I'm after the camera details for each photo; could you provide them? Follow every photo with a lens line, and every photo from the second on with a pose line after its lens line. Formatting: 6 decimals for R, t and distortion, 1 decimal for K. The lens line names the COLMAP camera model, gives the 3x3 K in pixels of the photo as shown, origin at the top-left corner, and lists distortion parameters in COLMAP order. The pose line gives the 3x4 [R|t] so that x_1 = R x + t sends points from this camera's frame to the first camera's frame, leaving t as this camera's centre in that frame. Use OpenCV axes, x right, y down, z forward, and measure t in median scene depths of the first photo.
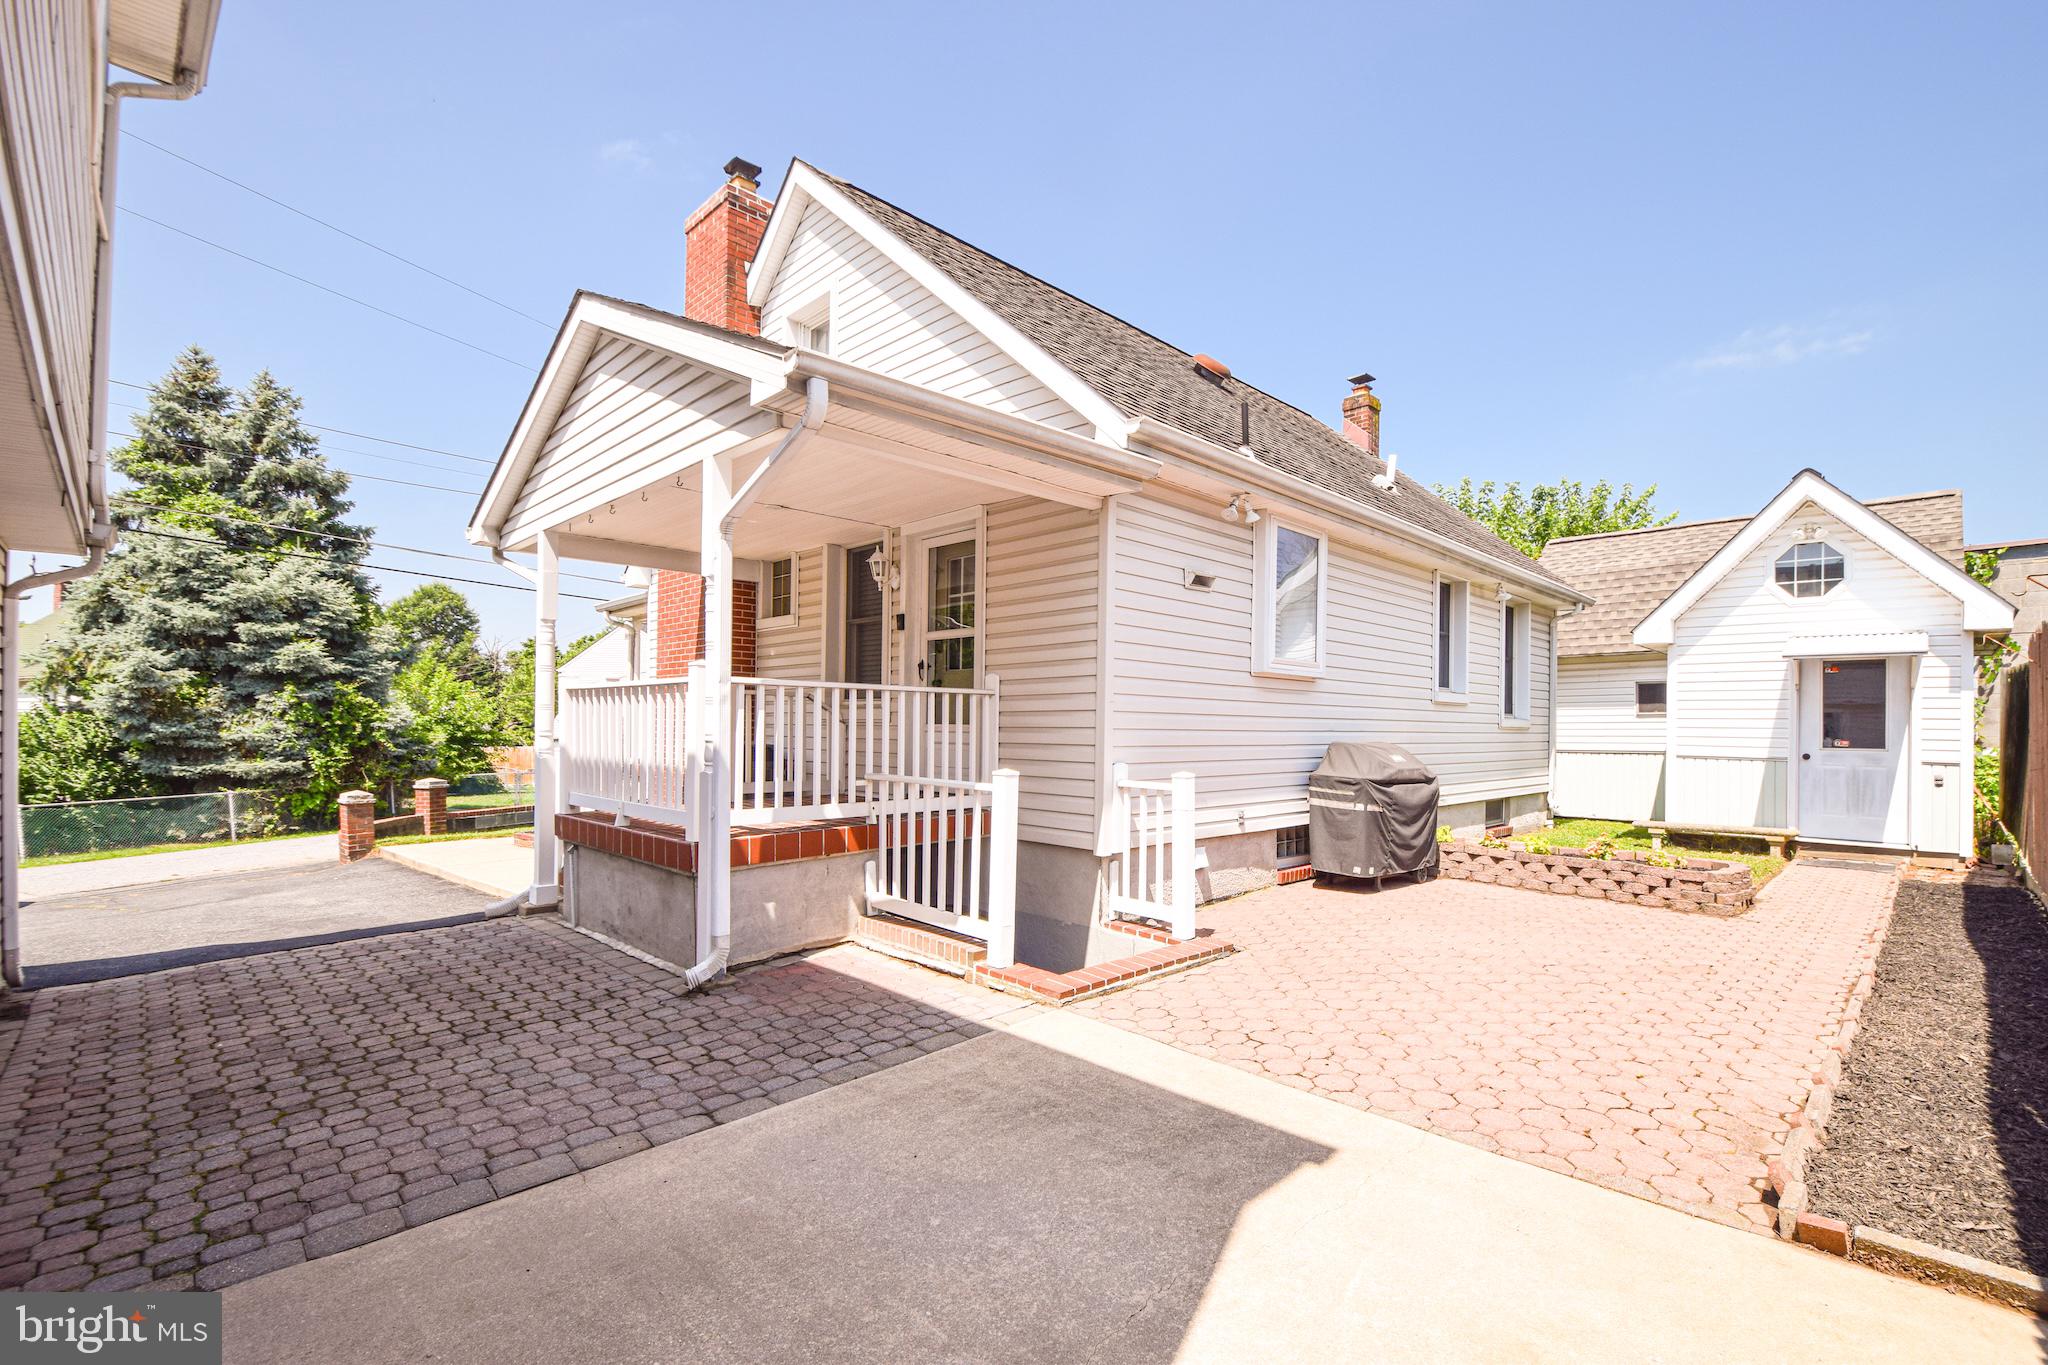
lens RADIAL K [[897.5, 0, 1049.8], [0, 897.5, 721.5], [0, 0, 1]] dist [0.011060, -0.018020]
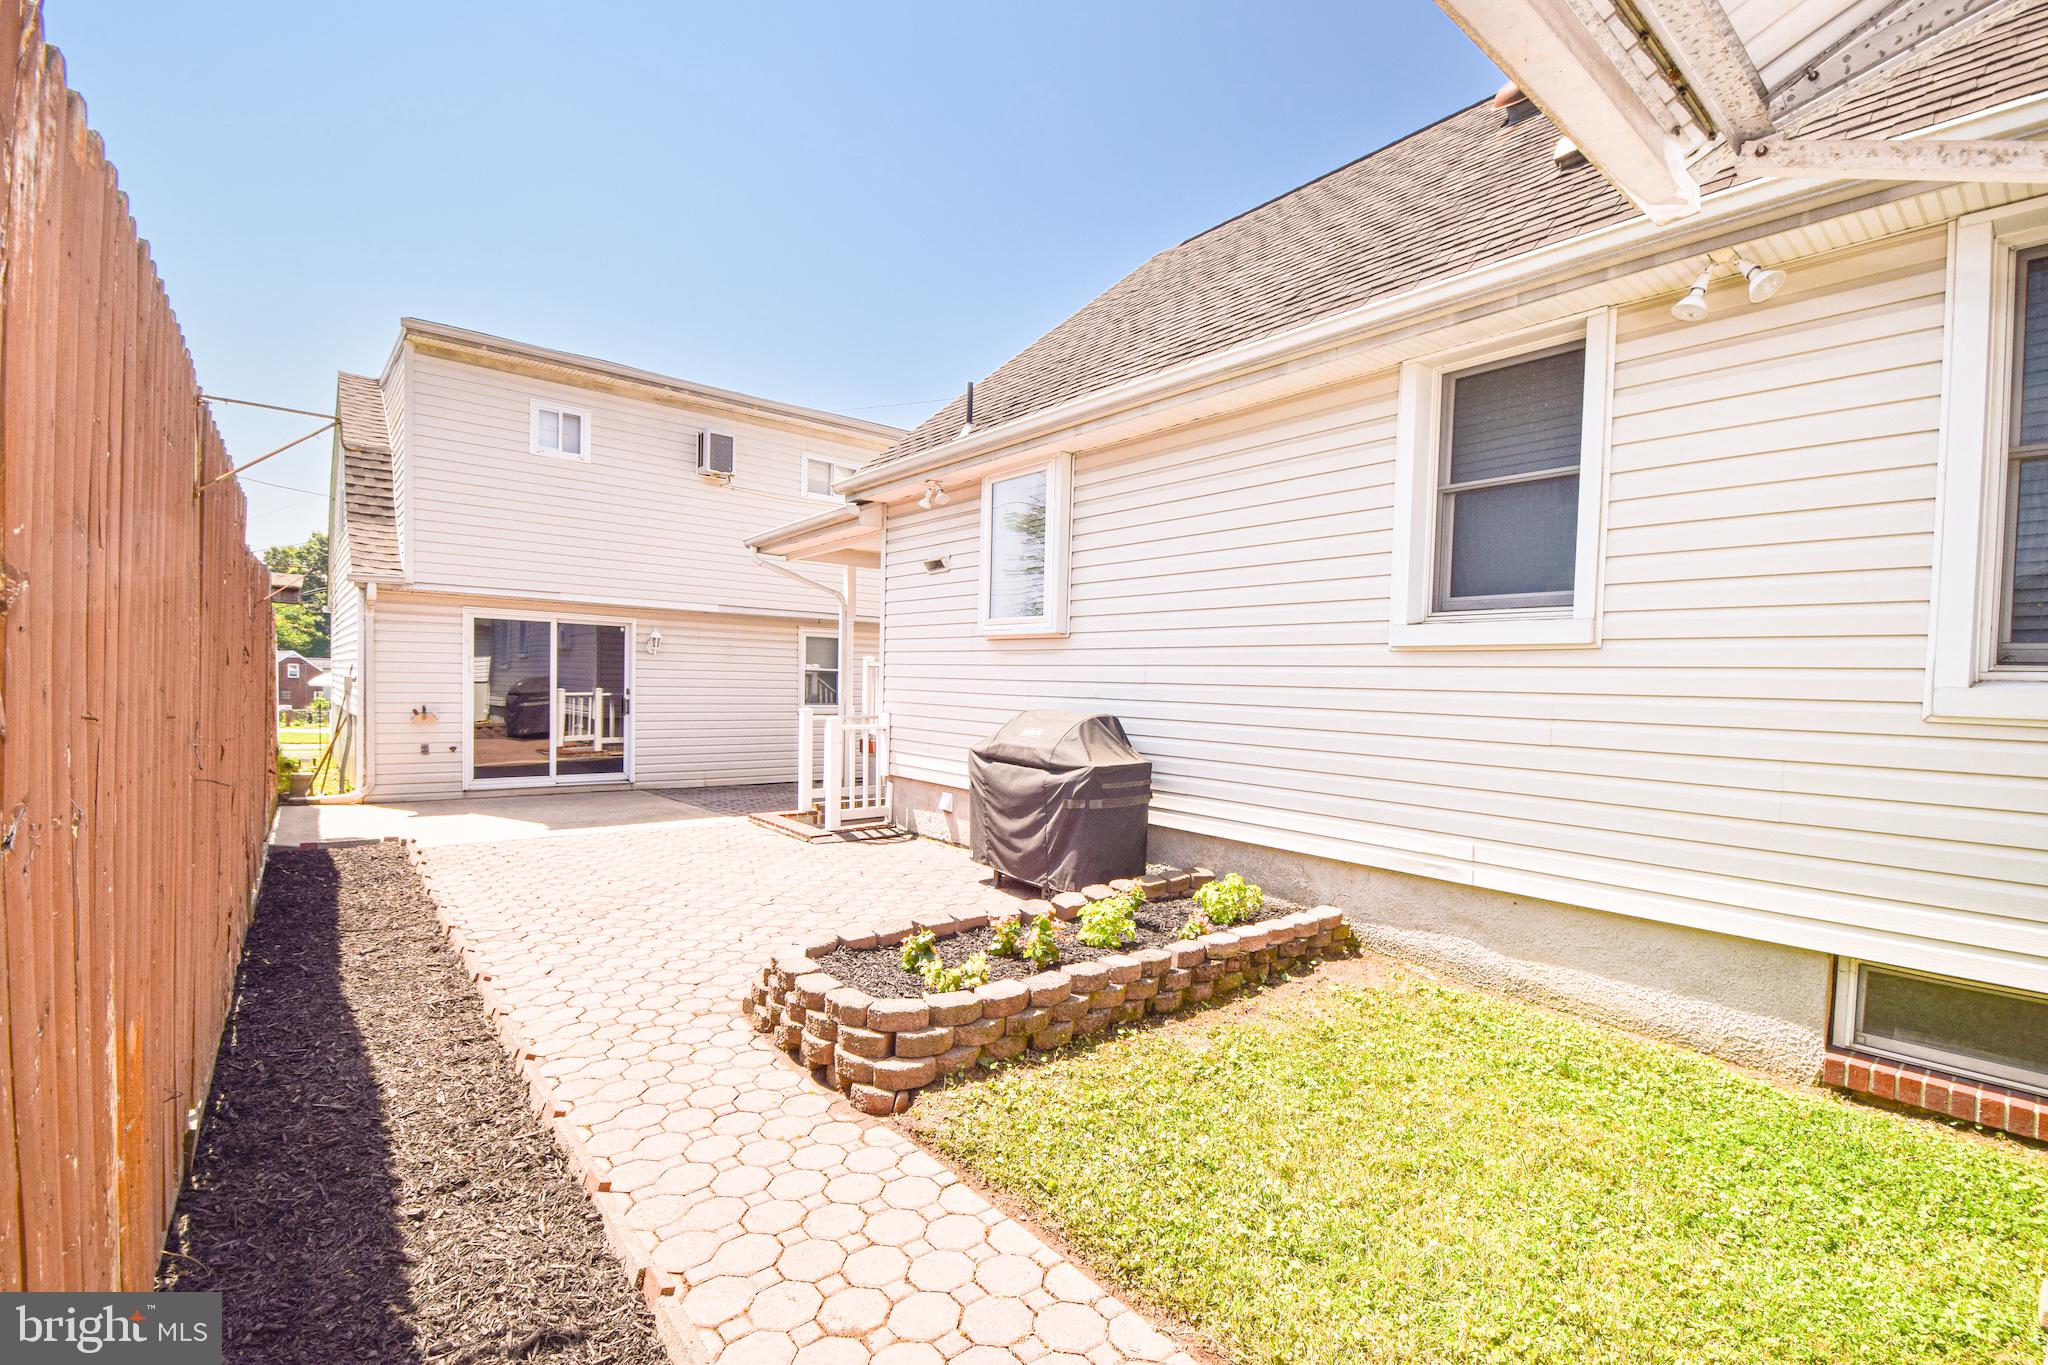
lens RADIAL K [[897.5, 0, 1049.8], [0, 897.5, 721.5], [0, 0, 1]] dist [0.011060, -0.018020]
pose [[-0.108402, 0.033651, -0.993537, 1.239588], [-0.027368, 0.998947, 0.036820, 0.003196], [0.993730, 0.031182, -0.107367, 1.184209]]
